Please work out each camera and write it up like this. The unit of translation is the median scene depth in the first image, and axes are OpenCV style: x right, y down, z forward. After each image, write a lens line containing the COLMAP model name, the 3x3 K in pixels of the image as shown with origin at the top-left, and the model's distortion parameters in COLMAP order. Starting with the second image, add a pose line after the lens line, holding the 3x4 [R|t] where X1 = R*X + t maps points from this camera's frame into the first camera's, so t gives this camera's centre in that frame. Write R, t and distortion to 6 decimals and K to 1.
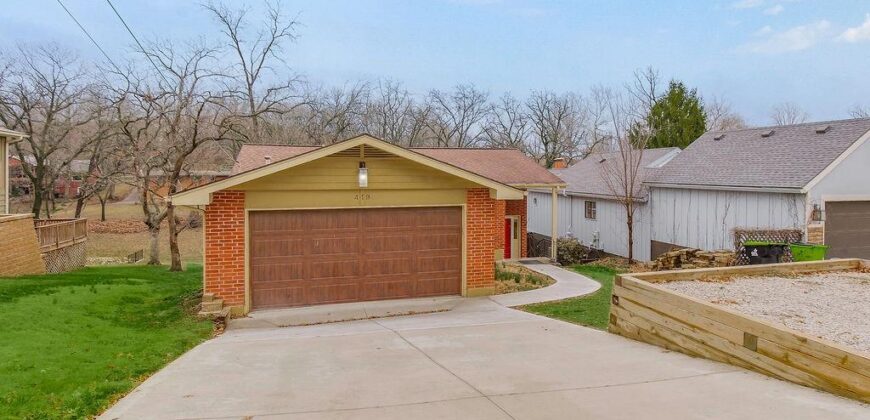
lens RADIAL K [[439.3, 0, 435.0], [0, 439.3, 210.0], [0, 0, 1]] dist [-0.002423, -0.000295]
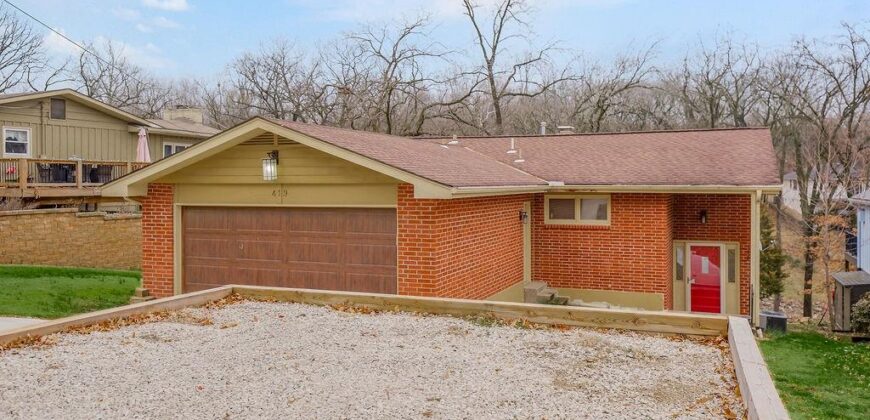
lens RADIAL K [[647.2, 0, 437.1], [0, 647.2, 207.8], [0, 0, 1]] dist [-0.002287, -0.001161]
pose [[0.826601, 0.023376, -0.562303, 0.768645], [-0.045771, 0.998620, -0.025770, 0.016159], [0.560924, 0.047039, 0.826530, 0.155169]]
